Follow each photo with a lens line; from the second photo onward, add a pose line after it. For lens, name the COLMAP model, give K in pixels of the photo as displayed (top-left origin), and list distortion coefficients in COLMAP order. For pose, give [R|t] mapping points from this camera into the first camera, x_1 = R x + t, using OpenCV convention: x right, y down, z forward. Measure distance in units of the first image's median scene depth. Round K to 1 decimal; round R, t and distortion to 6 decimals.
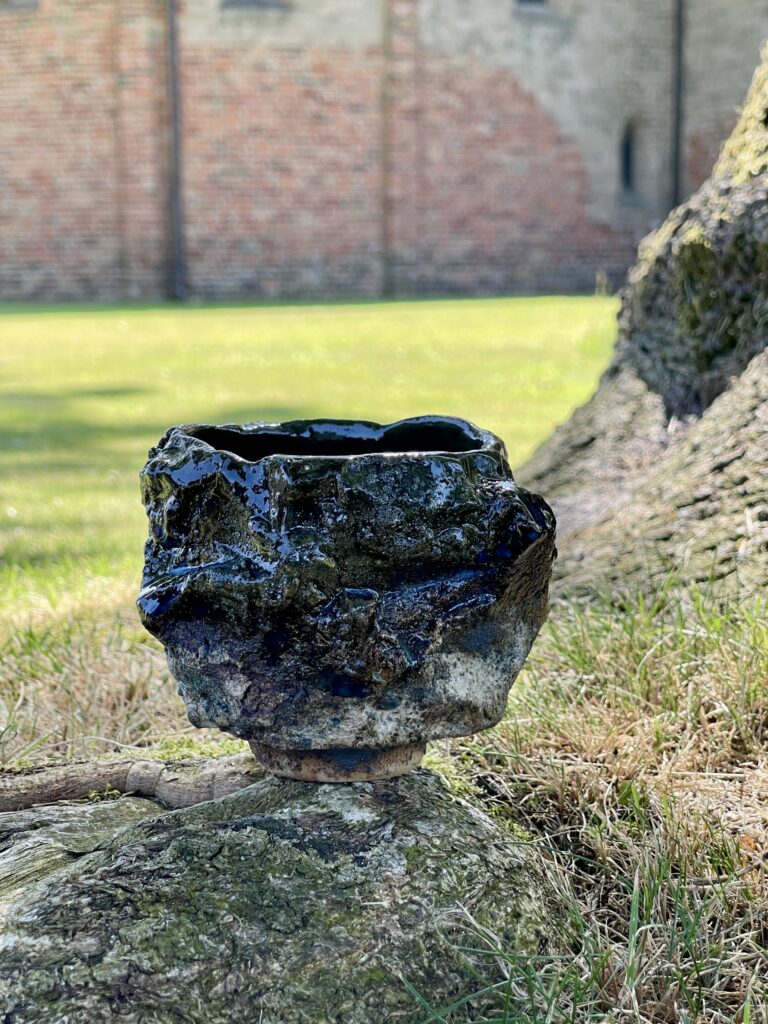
lens RADIAL K [[1936.9, 0, 384.0], [0, 1936.9, 512.0], [0, 0, 1]] dist [0.364228, -1.708327]
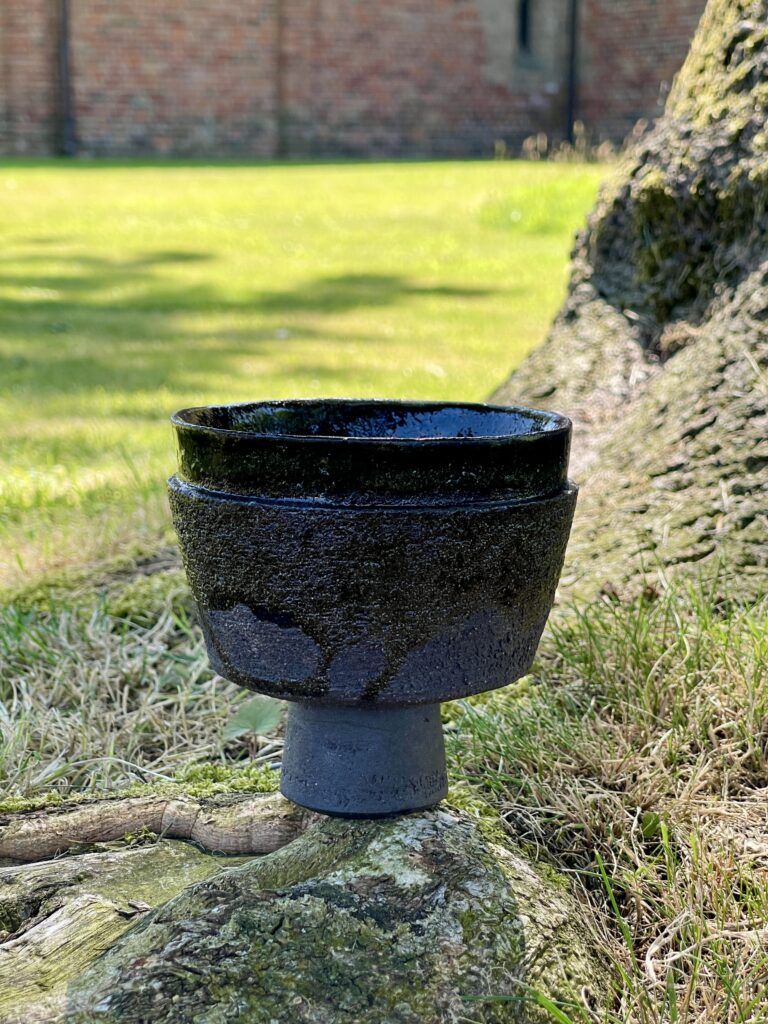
lens RADIAL K [[1931.3, 0, 373.7], [0, 1931.3, 507.7], [0, 0, 1]] dist [0.338733, -1.401789]
pose [[0.998531, 0.008290, 0.053550, -0.065016], [-0.012058, 0.997444, 0.070430, -0.078135], [-0.052830, -0.070973, 0.996078, 0.011045]]
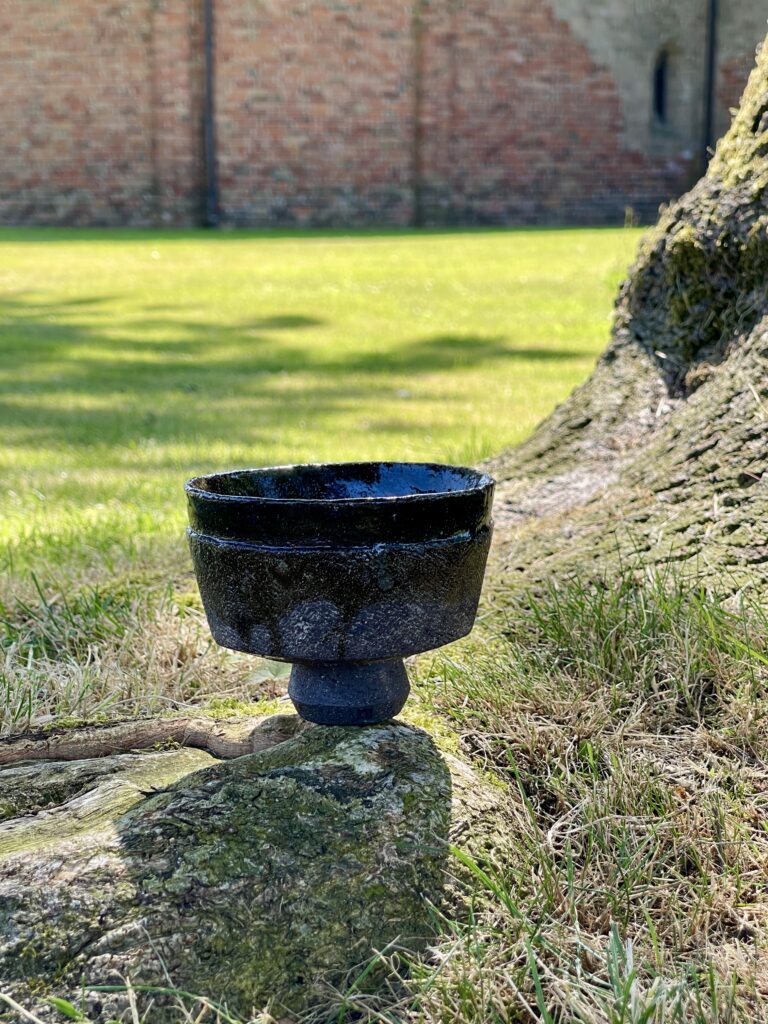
lens RADIAL K [[1931.3, 0, 373.7], [0, 1931.3, 507.7], [0, 0, 1]] dist [0.338733, -1.401789]
pose [[0.999730, 0.013115, -0.019196, 0.010177], [-0.012394, 0.999231, 0.037213, -0.046930], [0.019669, -0.036965, 0.999123, -0.200604]]
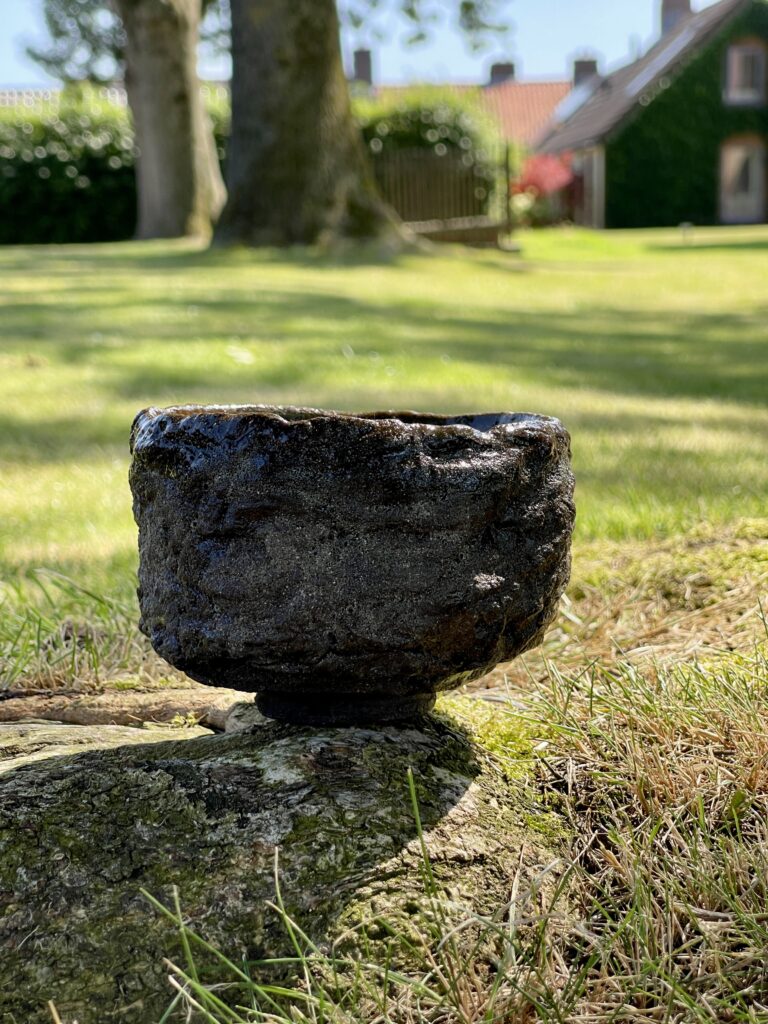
lens RADIAL K [[1931.3, 0, 373.7], [0, 1931.3, 507.7], [0, 0, 1]] dist [0.338733, -1.401789]
pose [[0.840102, 0.069213, -0.537994, 0.385086], [-0.050783, 0.997505, 0.049029, -0.015662], [0.540045, -0.013868, 0.841522, 0.177634]]
